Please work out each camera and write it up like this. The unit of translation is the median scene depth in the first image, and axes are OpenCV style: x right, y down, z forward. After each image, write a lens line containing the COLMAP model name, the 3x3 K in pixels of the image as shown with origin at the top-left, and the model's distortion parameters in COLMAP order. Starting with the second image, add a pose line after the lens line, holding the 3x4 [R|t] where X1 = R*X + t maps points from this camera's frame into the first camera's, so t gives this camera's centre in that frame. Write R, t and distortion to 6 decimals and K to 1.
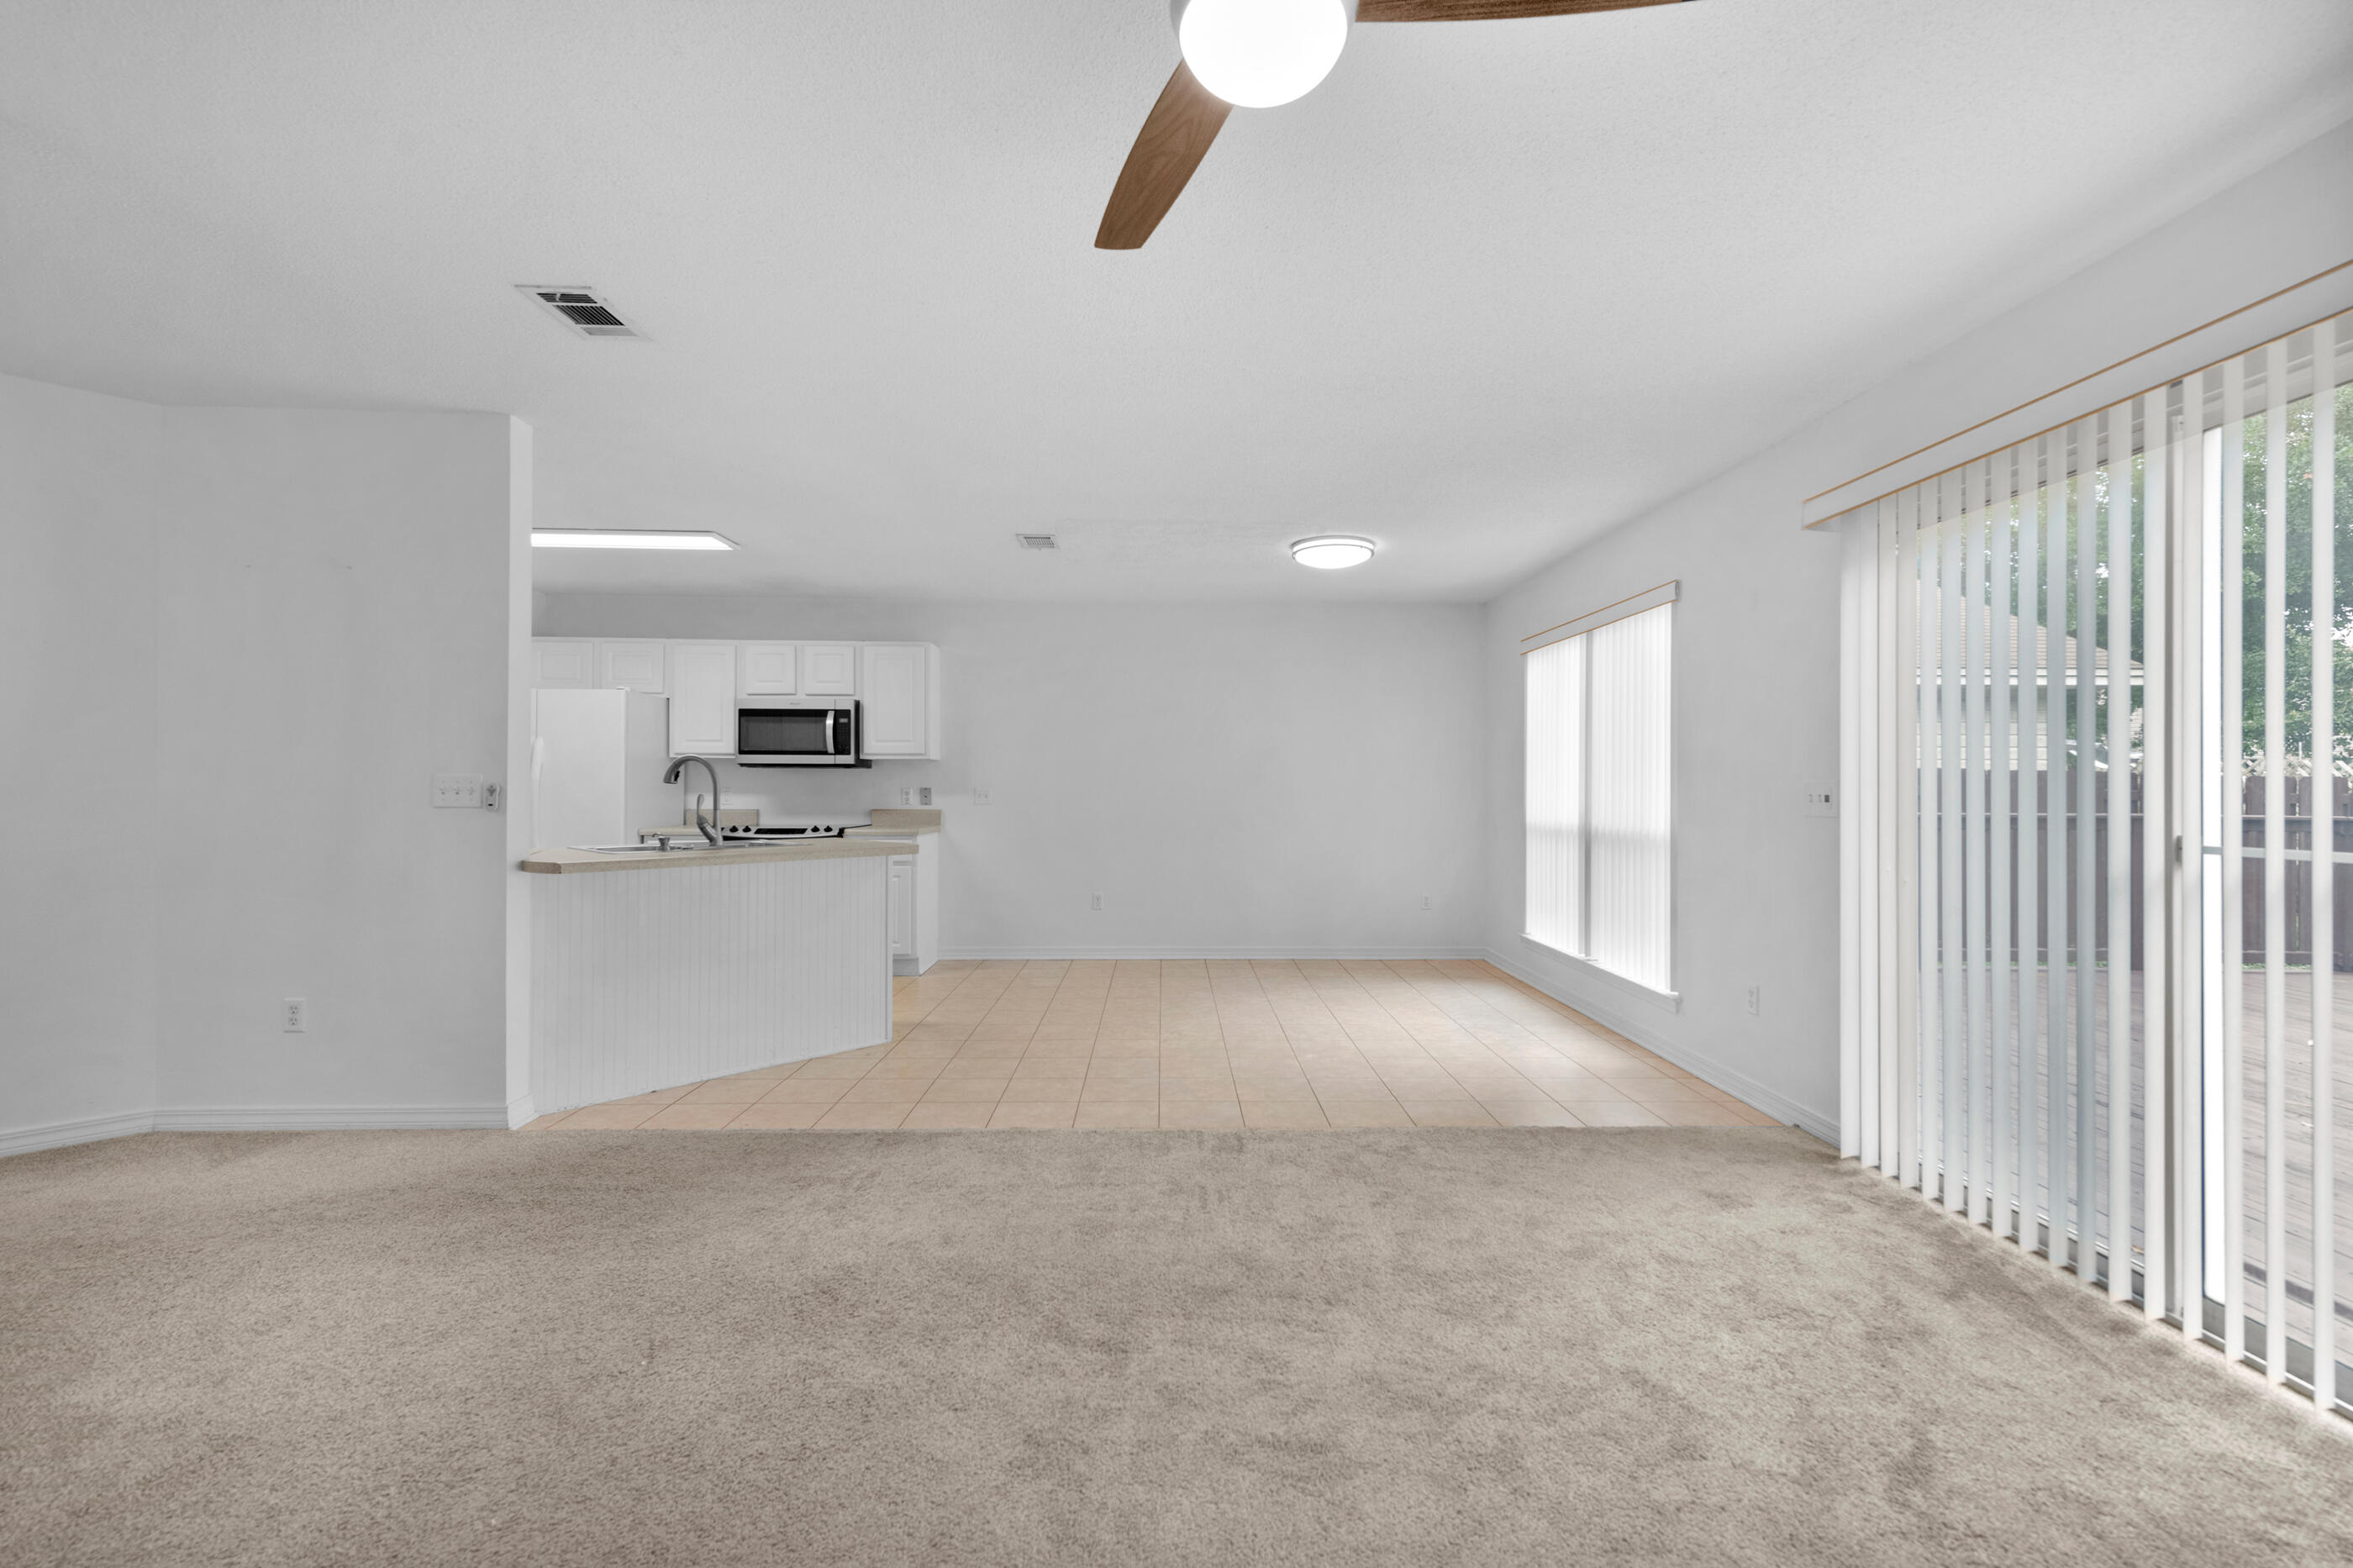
lens RADIAL K [[950.2, 0, 1183.7], [0, 950.2, 788.4], [0, 0, 1]] dist [0.013981, -0.001030]
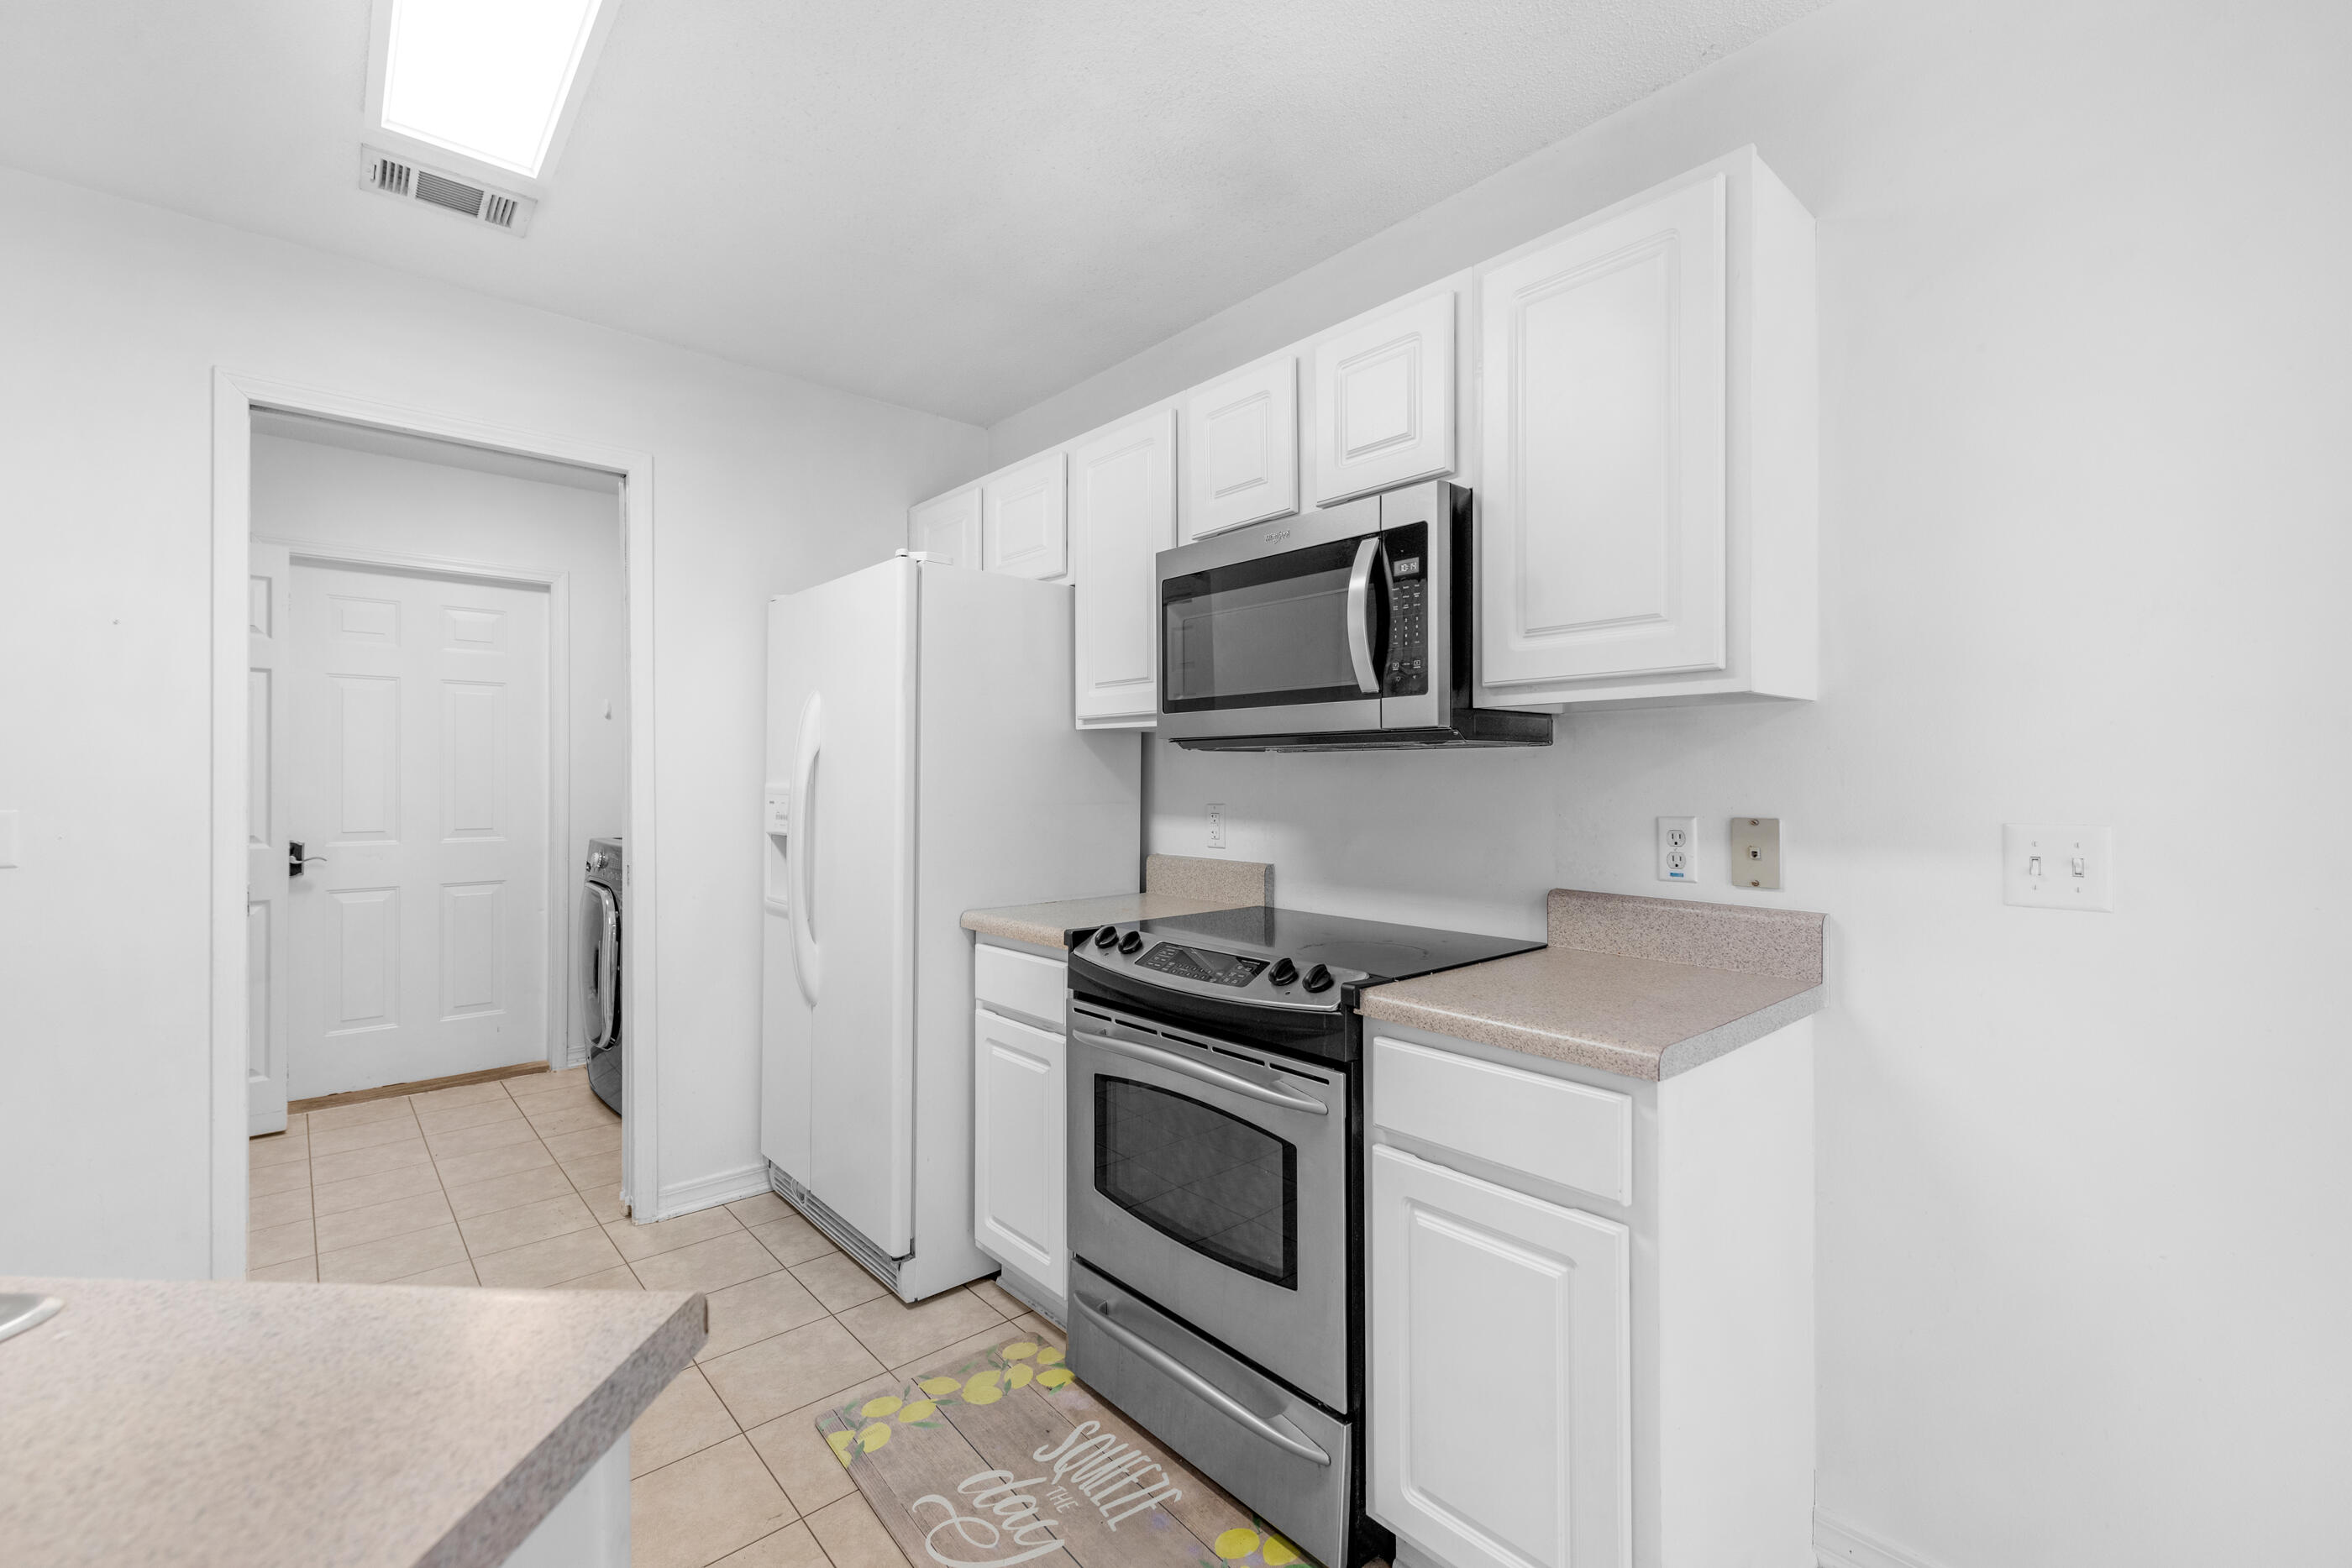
lens RADIAL K [[1063.9, 0, 1156.3], [0, 1063.9, 781.3], [0, 0, 1]] dist [0.014970, 0.000179]
pose [[0.610067, 0.001604, -0.792348, -0.199062], [-0.003670, 0.999993, -0.000802, -0.012237], [0.792341, 0.003397, 0.610068, 0.953450]]
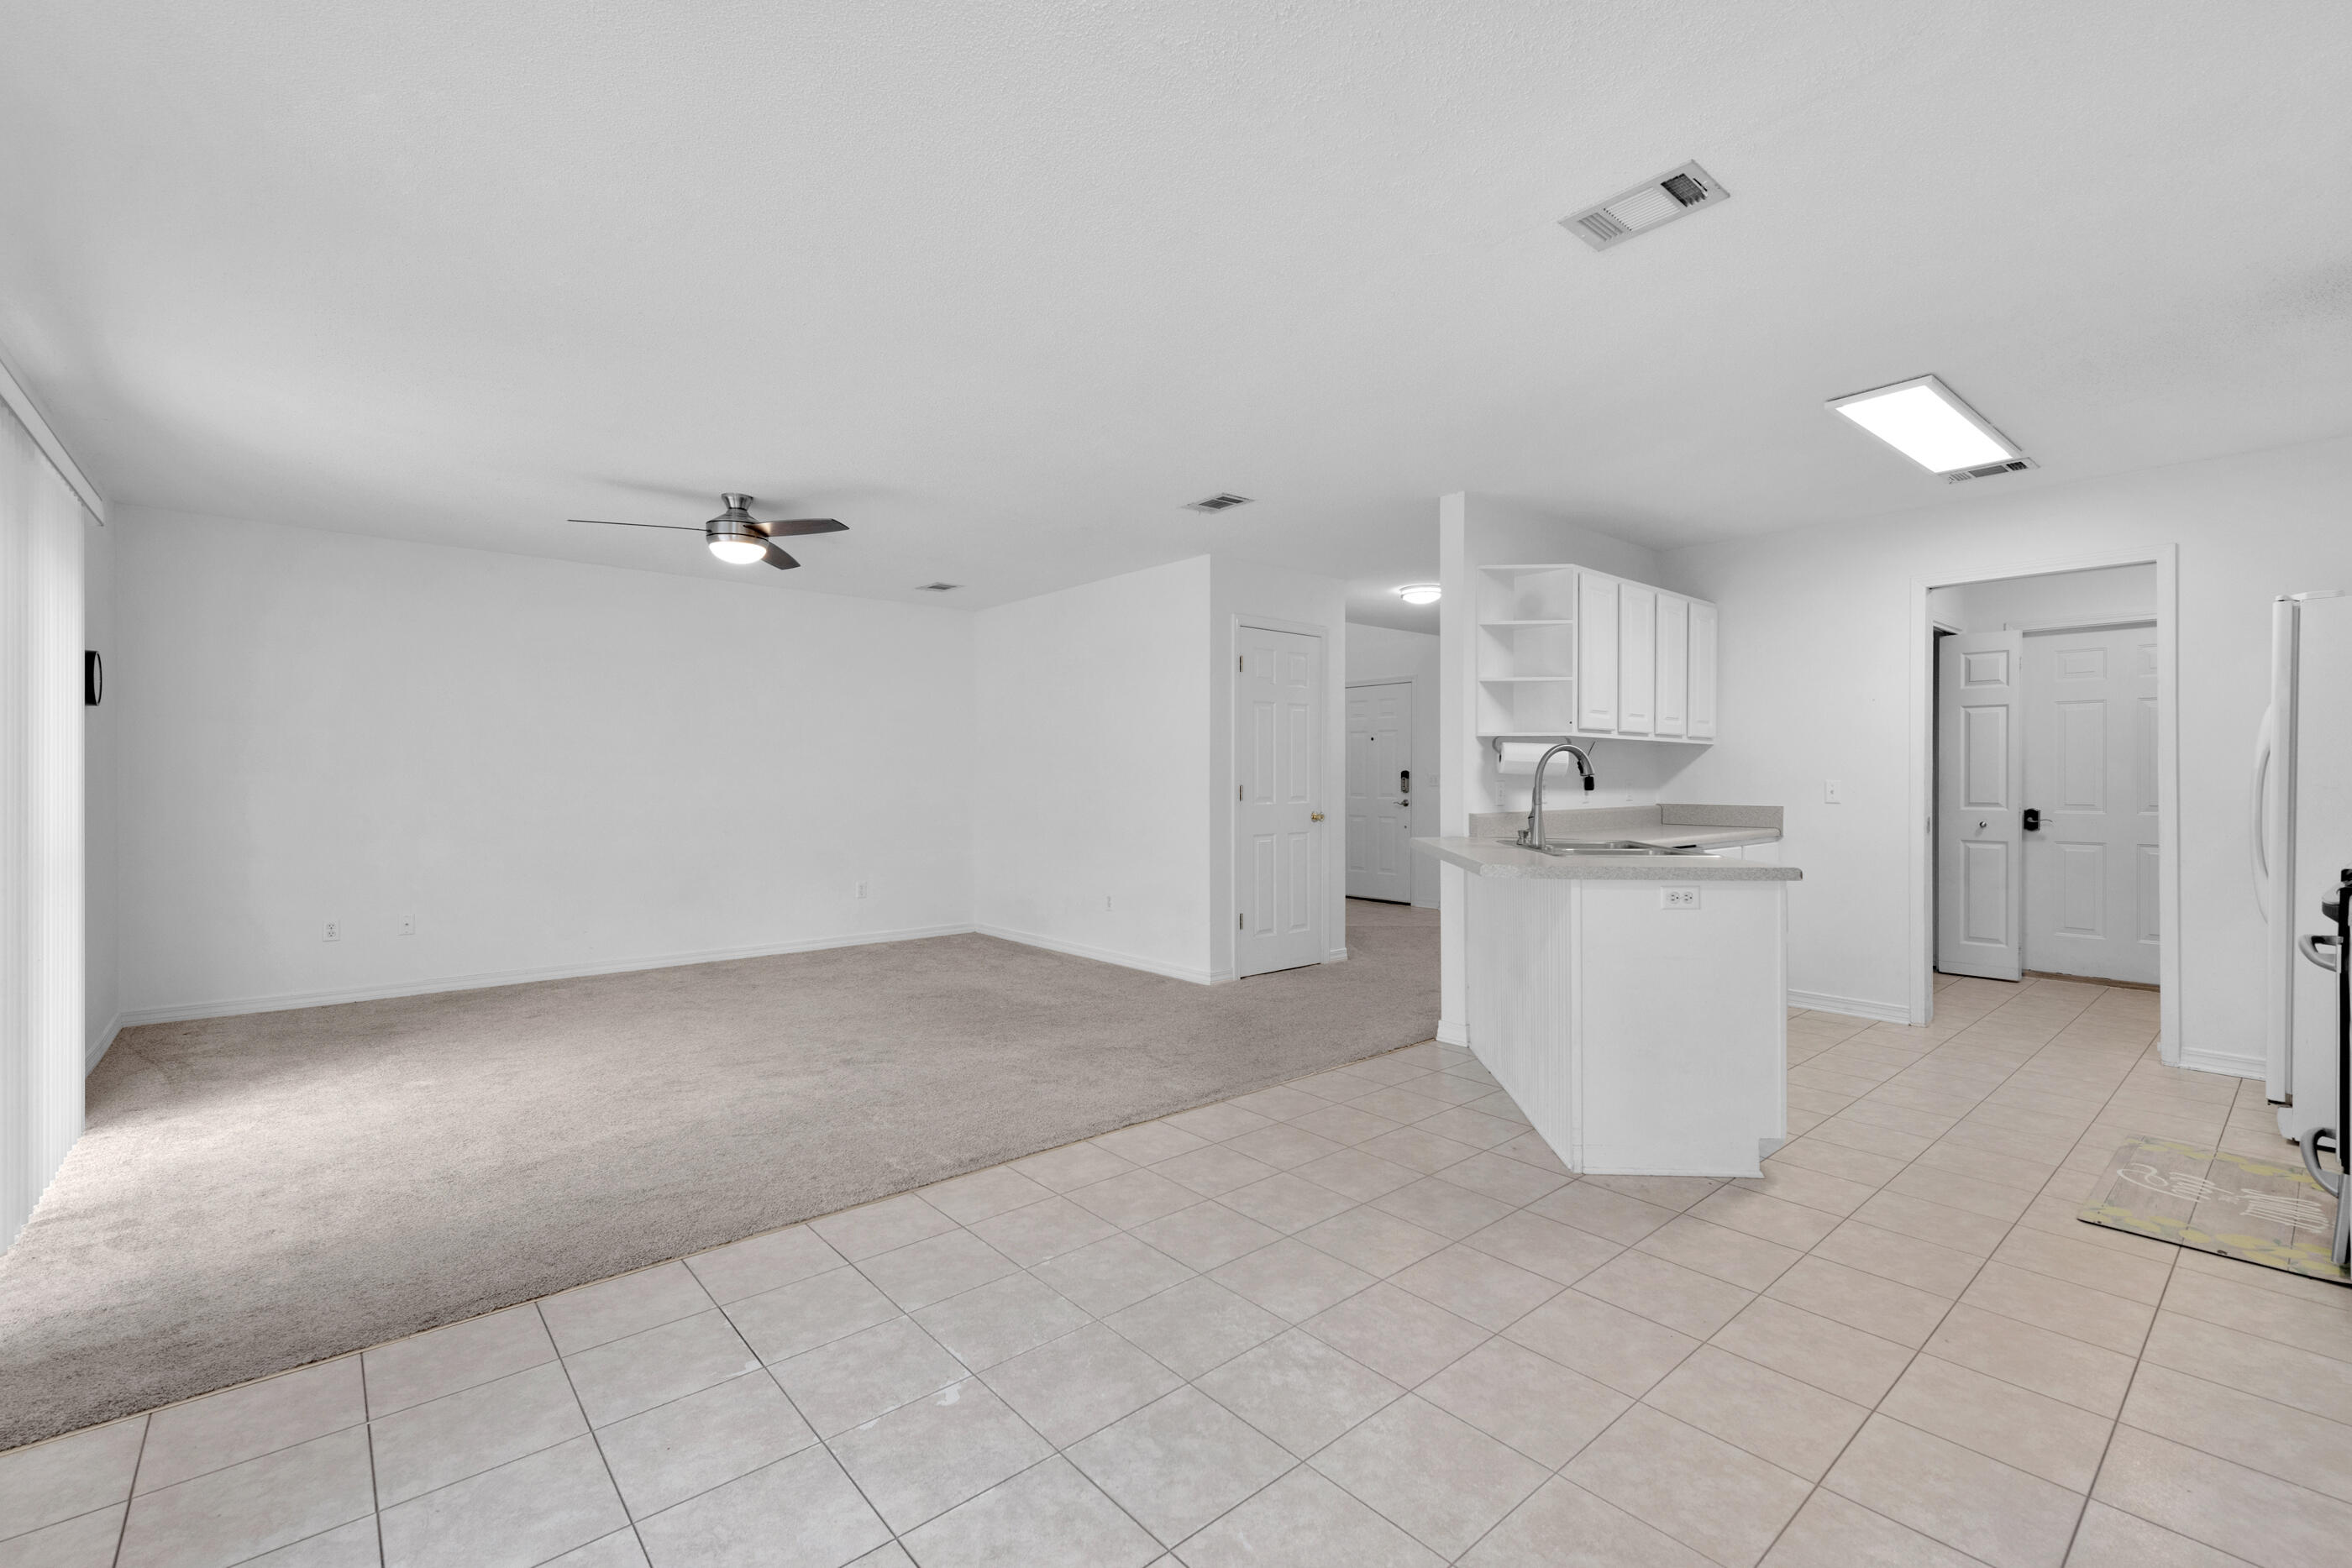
lens RADIAL K [[1038.0, 0, 1188.9], [0, 1038.0, 779.5], [0, 0, 1]] dist [0.007381, -0.003759]
pose [[-0.772107, -0.004197, -0.635478, 0.299371], [-0.007271, 0.999971, 0.002230, 0.002605], [0.635451, 0.006343, -0.772115, 1.227021]]
